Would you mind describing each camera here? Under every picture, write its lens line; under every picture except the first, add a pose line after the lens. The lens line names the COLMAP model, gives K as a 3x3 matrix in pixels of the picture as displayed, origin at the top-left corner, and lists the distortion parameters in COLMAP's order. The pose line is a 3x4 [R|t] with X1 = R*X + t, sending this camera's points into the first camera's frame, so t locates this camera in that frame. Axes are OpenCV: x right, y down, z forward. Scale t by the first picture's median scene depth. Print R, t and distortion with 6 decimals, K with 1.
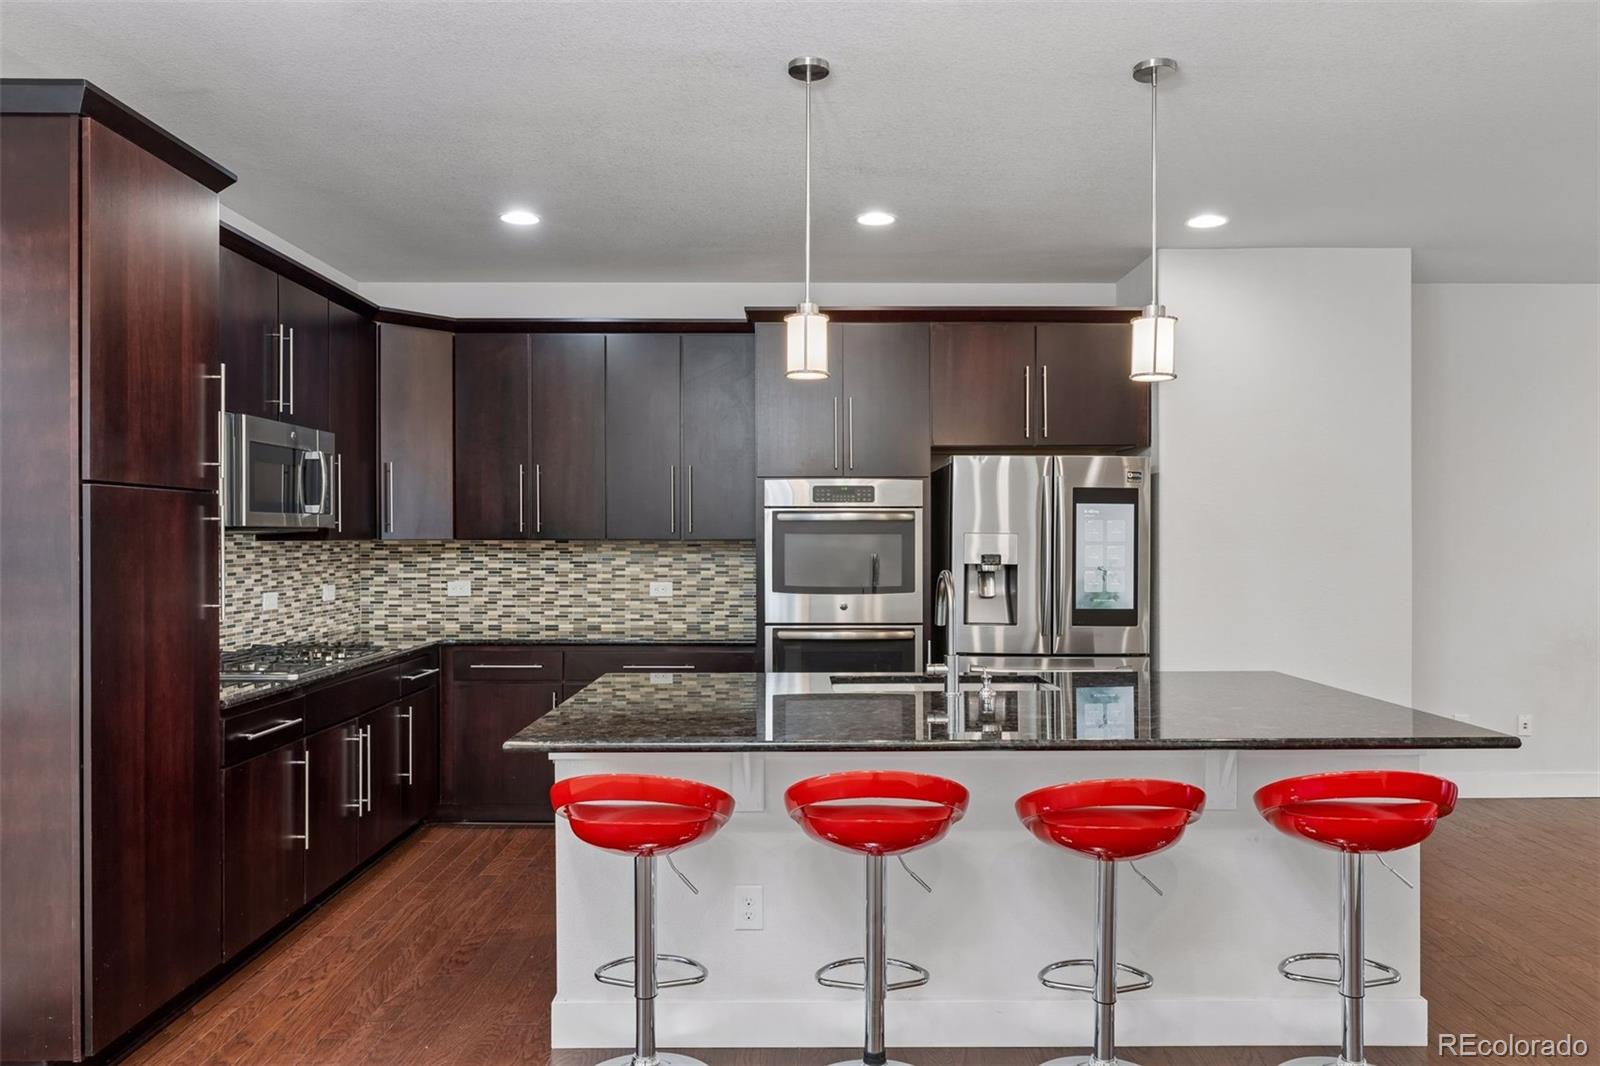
lens RADIAL K [[1086.1, 0, 800.8], [0, 1086.1, 535.3], [0, 0, 1]] dist [-0.008984, -0.001605]
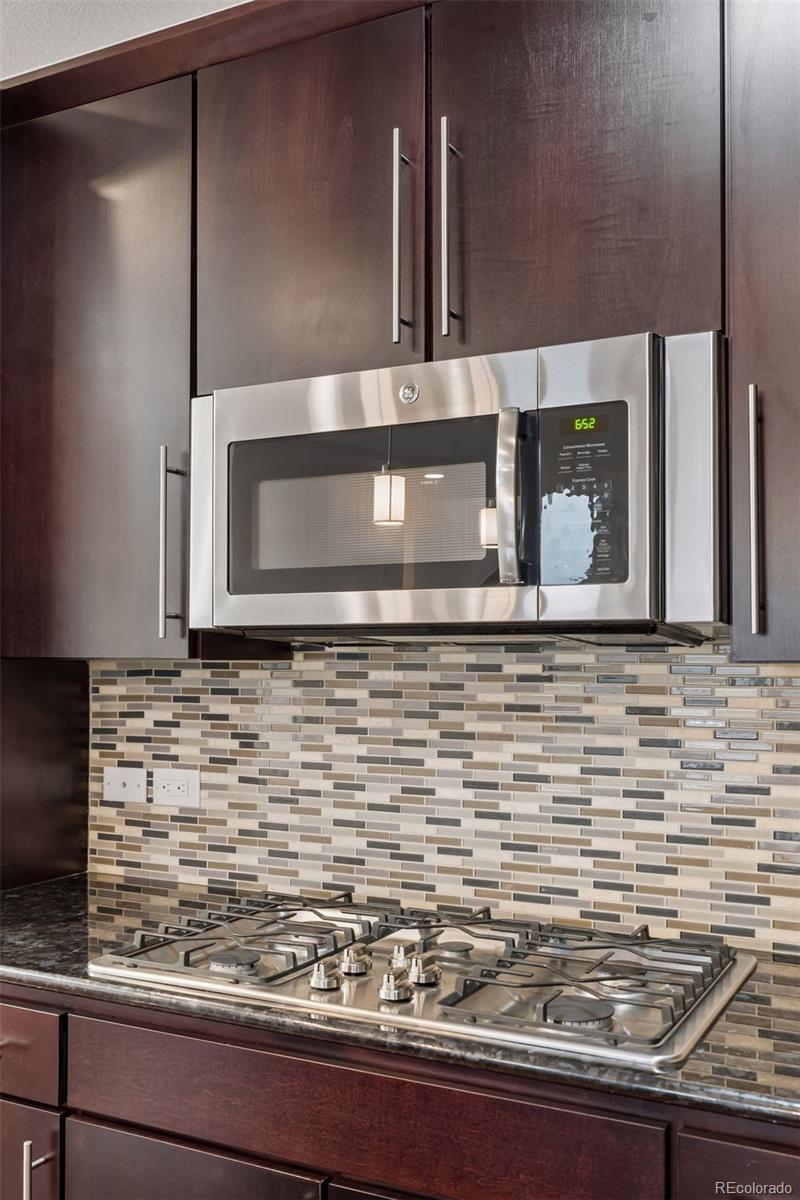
lens RADIAL K [[1133.6, 0, 419.2], [0, 1133.6, 637.9], [0, 0, 1]] dist [0.016442, 0.000000]
pose [[-0.455978, -0.017565, -0.889818, -0.076639], [-0.002433, 0.999826, -0.018490, 0.003164], [0.889988, -0.006266, -0.455941, 0.862584]]
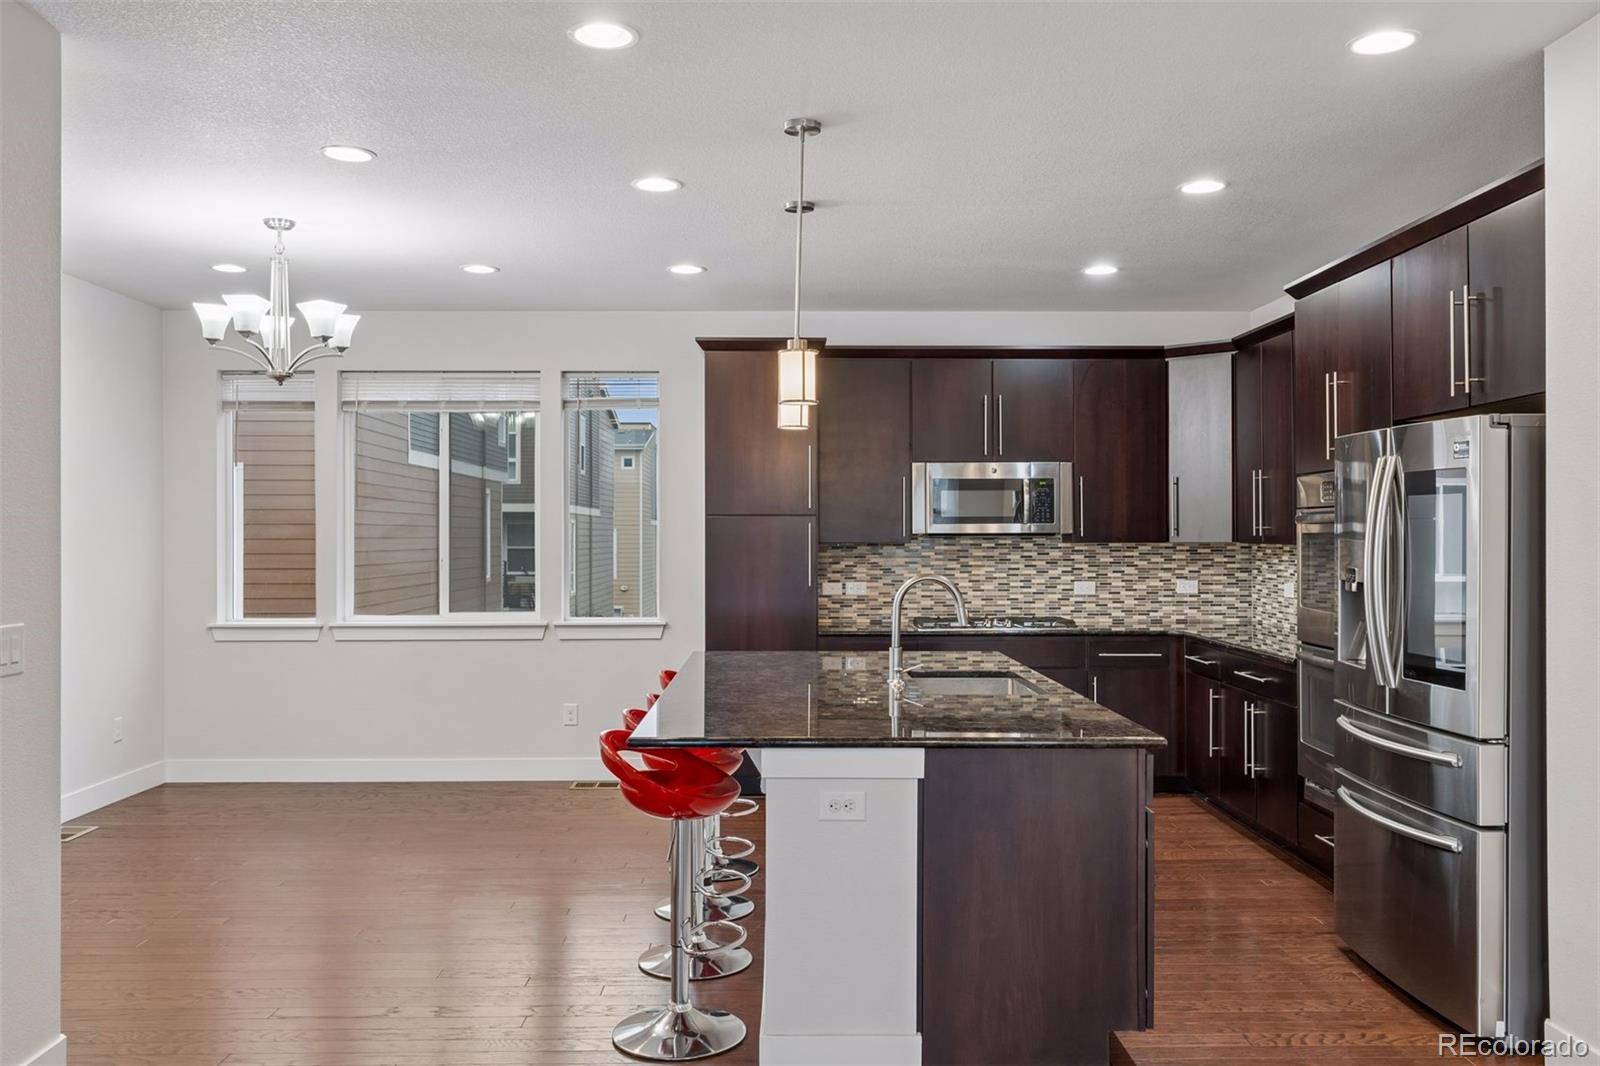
lens RADIAL K [[1266.6, 0, 809.9], [0, 1266.6, 529.5], [0, 0, 1]] dist [0.000931, -0.000061]
pose [[0.021178, -0.002883, -0.999772, 0.879901], [0.002108, 0.999994, -0.002839, -0.006228], [0.999774, -0.002048, 0.021184, 0.521343]]
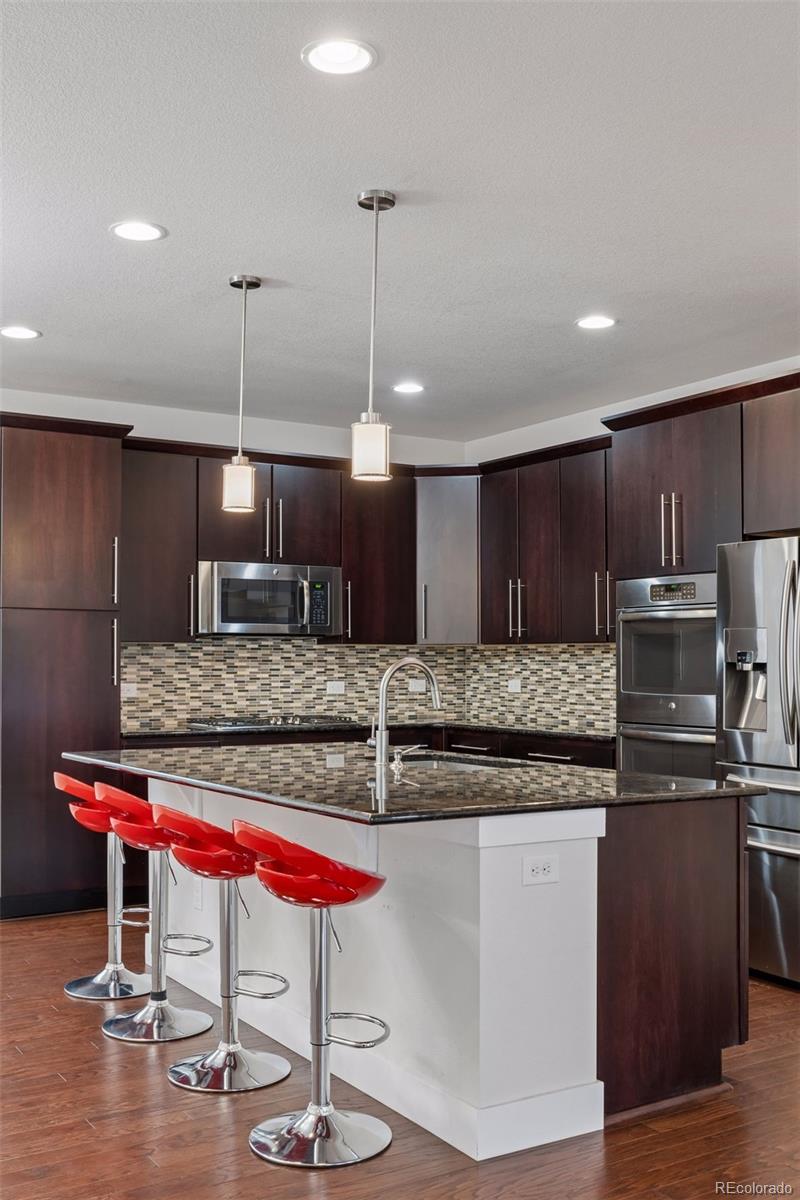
lens RADIAL K [[1213.7, 0, 418.5], [0, 1213.7, 641.2], [0, 0, 1]] dist [-0.005667, 0.000000]
pose [[0.541593, -0.013702, -0.840529, 0.745942], [0.000039, 0.999868, -0.016275, 0.021582], [0.840641, 0.008782, 0.541522, 0.193415]]
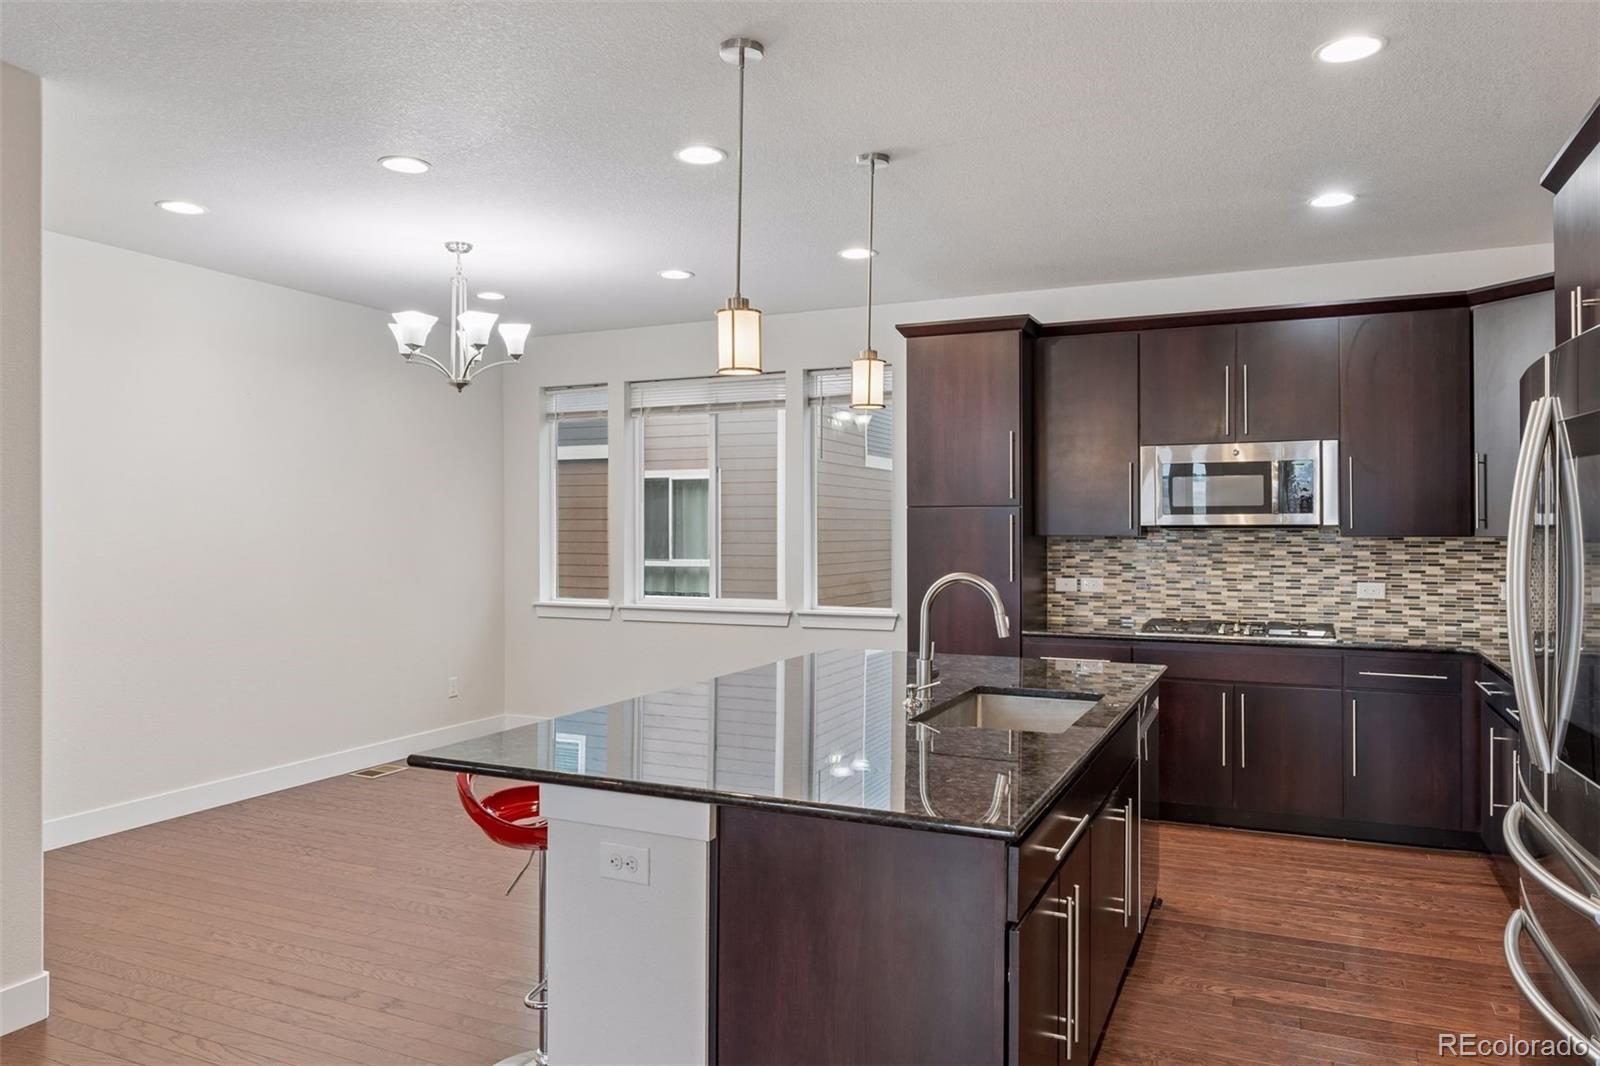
lens RADIAL K [[1086.1, 0, 805.3], [0, 1086.1, 525.6], [0, 0, 1]] dist [-0.008984, -0.001605]
pose [[-0.415892, -0.000841, -0.909413, 0.634822], [0.001727, 0.999997, -0.001715, -0.004328], [0.909412, -0.002284, -0.415890, 0.774566]]
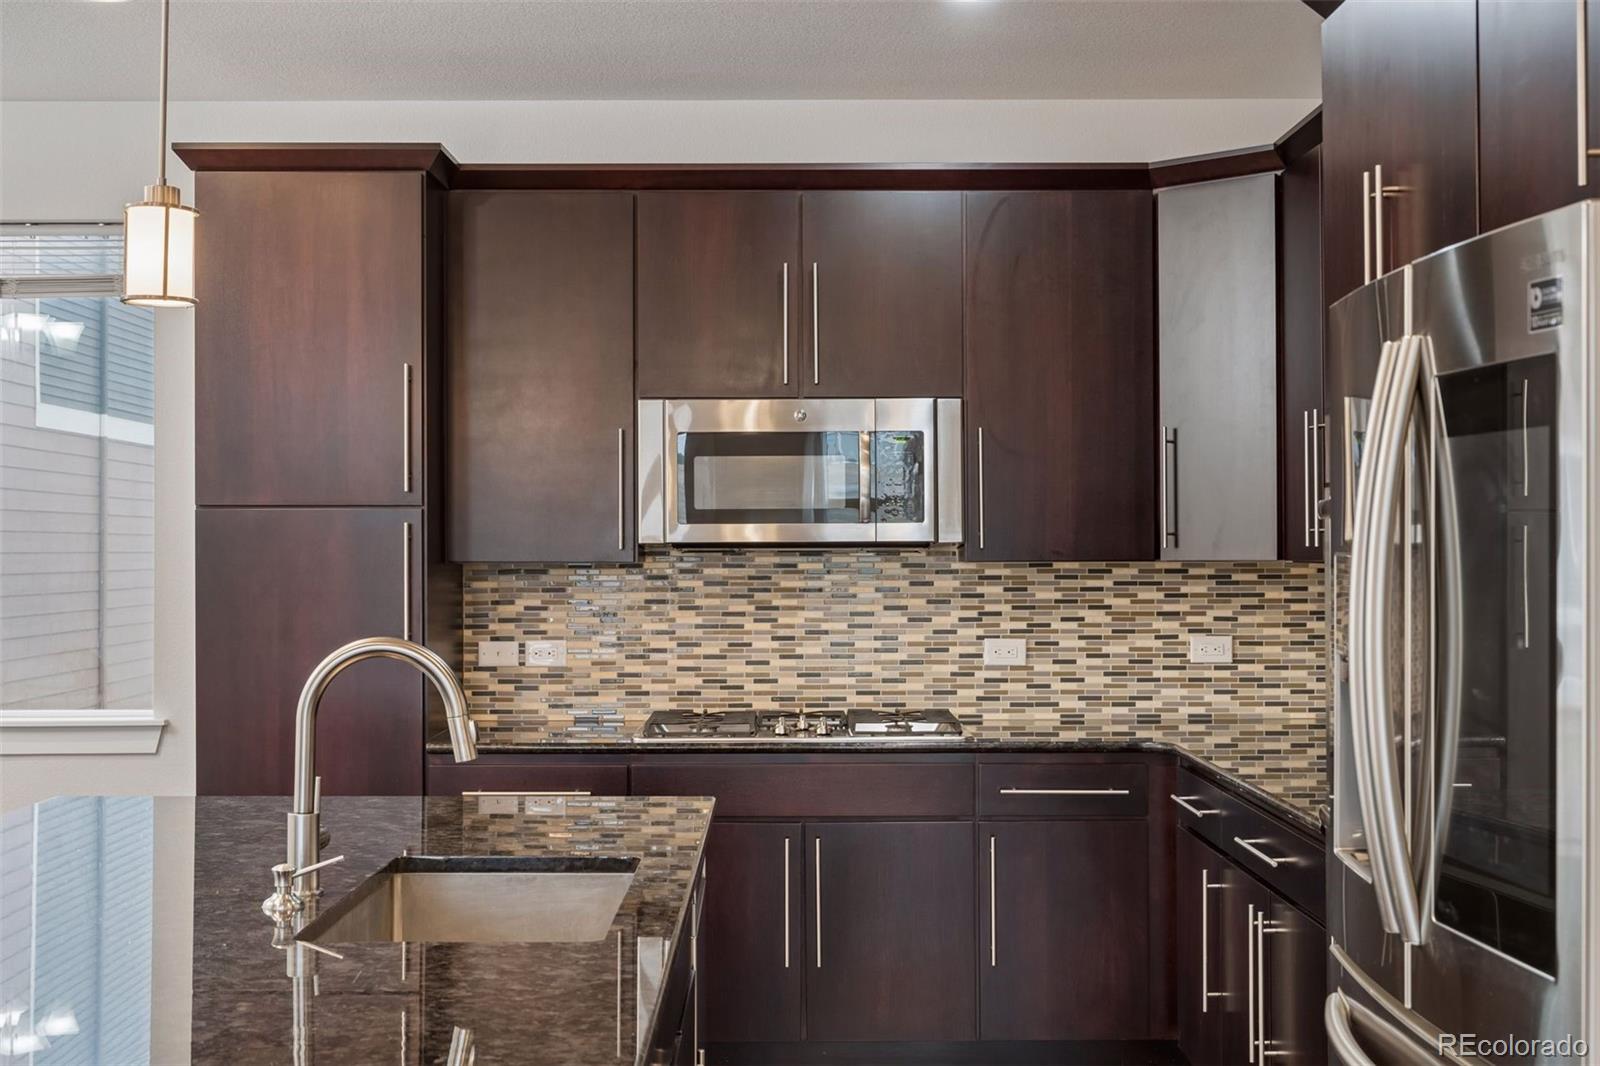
lens RADIAL K [[2004.8, 0, 809.8], [0, 2004.8, 535.3], [0, 0, 1]] dist [-0.011667, 0.000000]
pose [[0.006970, -0.004489, -0.999966, 0.616212], [0.003318, 0.999985, -0.004466, -0.004887], [0.999970, -0.003287, 0.006985, 0.722542]]
